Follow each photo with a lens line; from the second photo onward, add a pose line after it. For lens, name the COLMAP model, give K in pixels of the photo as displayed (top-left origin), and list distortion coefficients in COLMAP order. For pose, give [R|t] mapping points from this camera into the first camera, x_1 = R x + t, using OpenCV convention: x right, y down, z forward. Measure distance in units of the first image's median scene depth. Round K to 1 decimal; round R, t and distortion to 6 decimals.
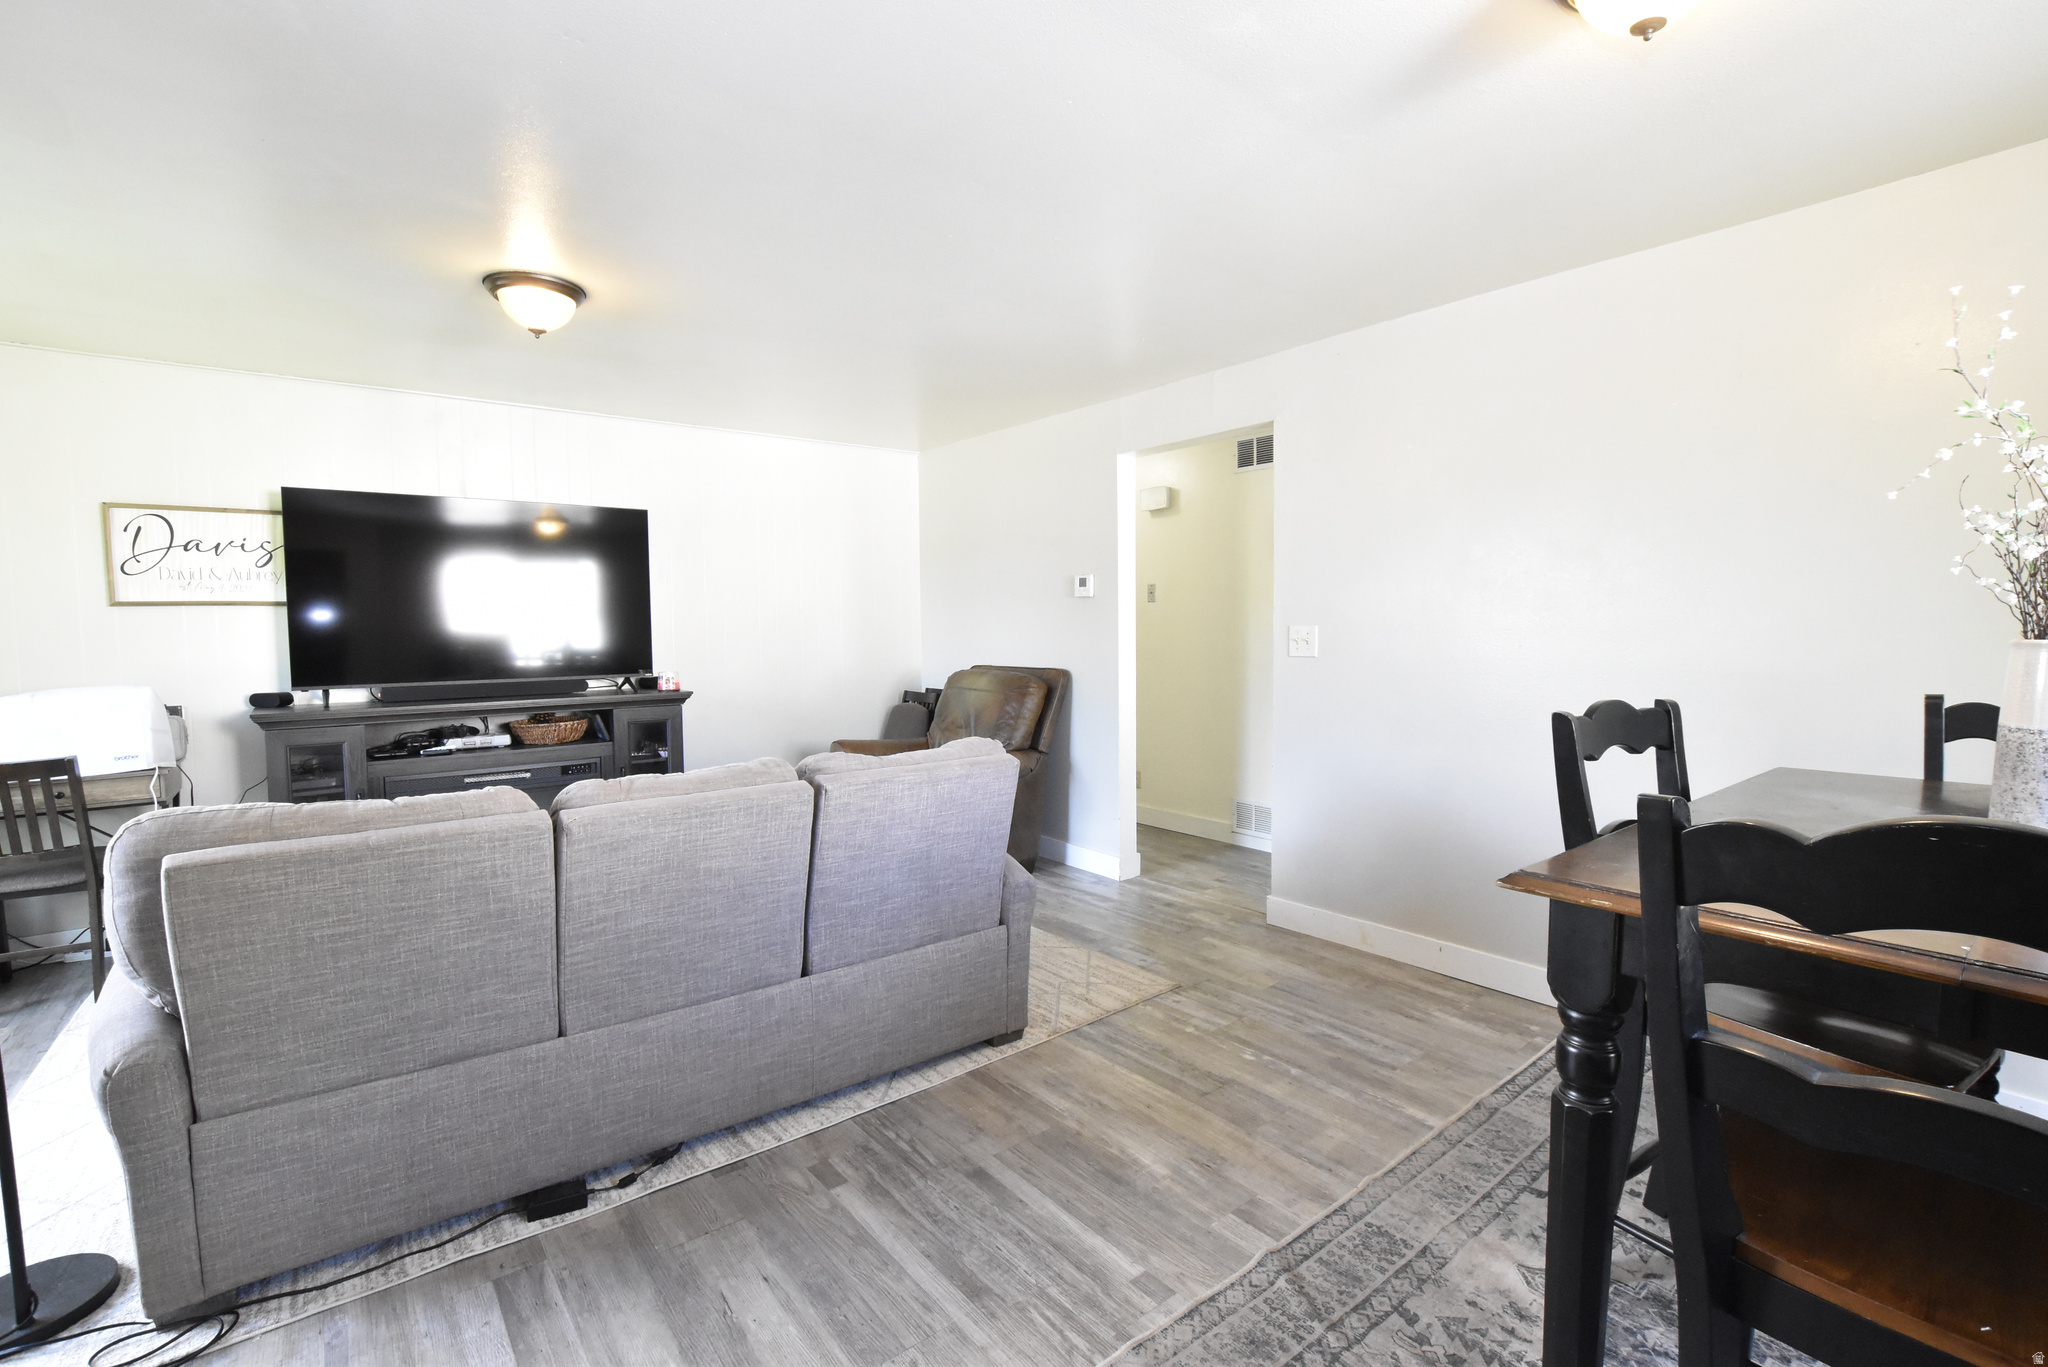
lens RADIAL K [[909.8, 0, 1023.6], [0, 909.8, 684.4], [0, 0, 1]] dist [-0.034175, 0.006159]
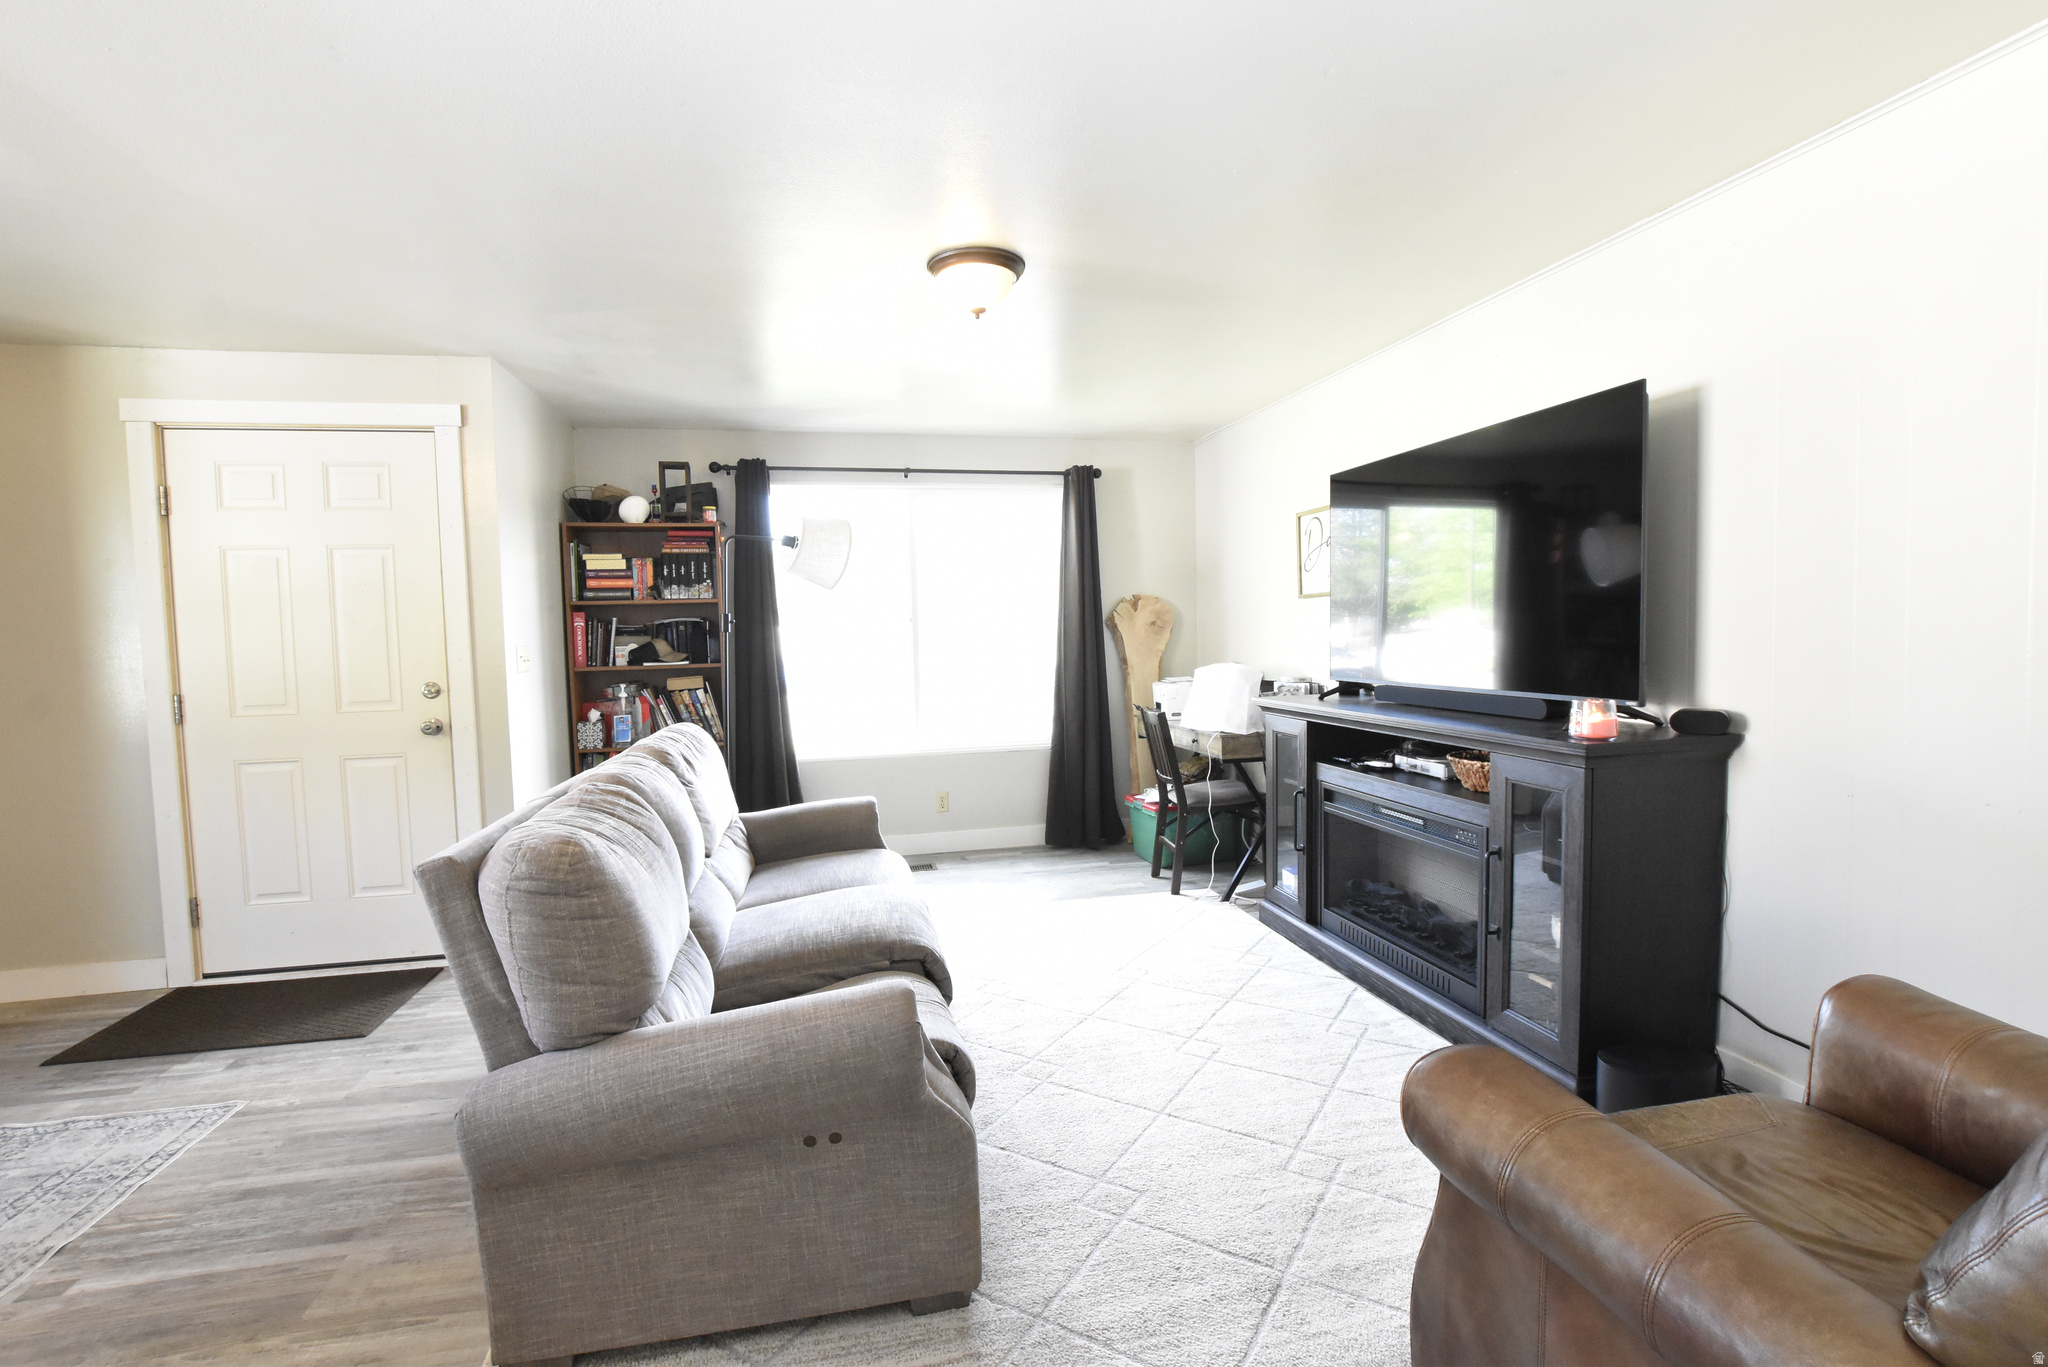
lens RADIAL K [[909.8, 0, 1024.8], [0, 909.8, 687.4], [0, 0, 1]] dist [-0.034175, 0.006159]
pose [[-0.433731, 0.072651, -0.898109, 0.324933], [-0.029304, 0.995080, 0.094647, -0.092746], [0.900566, 0.067369, -0.429468, 1.533819]]
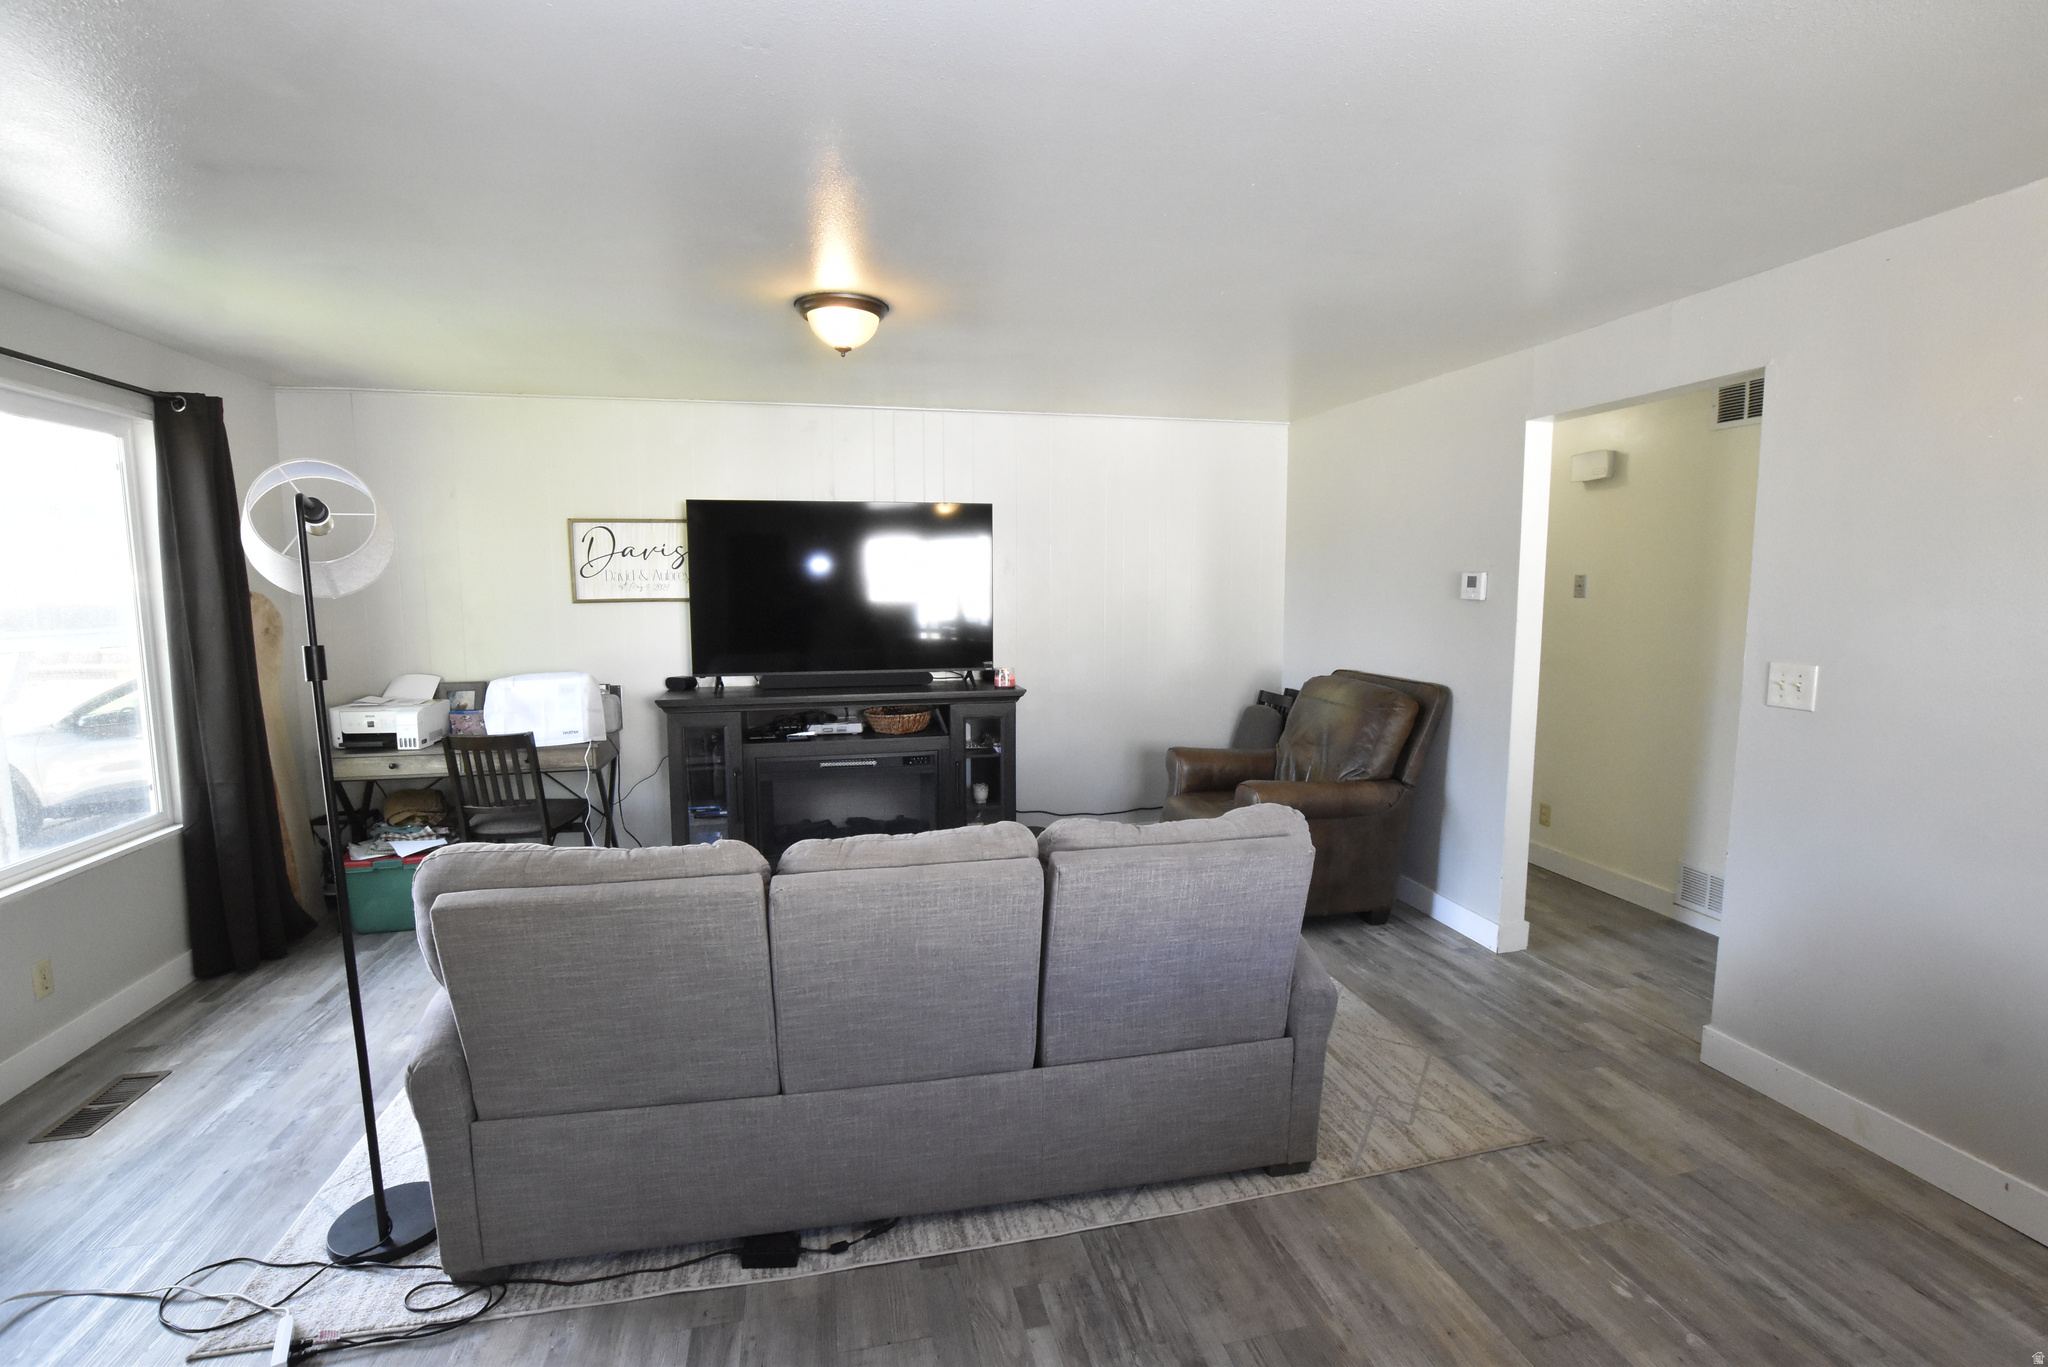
lens RADIAL K [[909.8, 0, 1022.8], [0, 909.8, 681.8], [0, 0, 1]] dist [-0.034175, 0.006159]
pose [[0.901405, 0.056494, -0.429276, 0.092616], [-0.035818, 0.997782, 0.056100, -0.092332], [0.431494, -0.035193, 0.901429, 0.172695]]
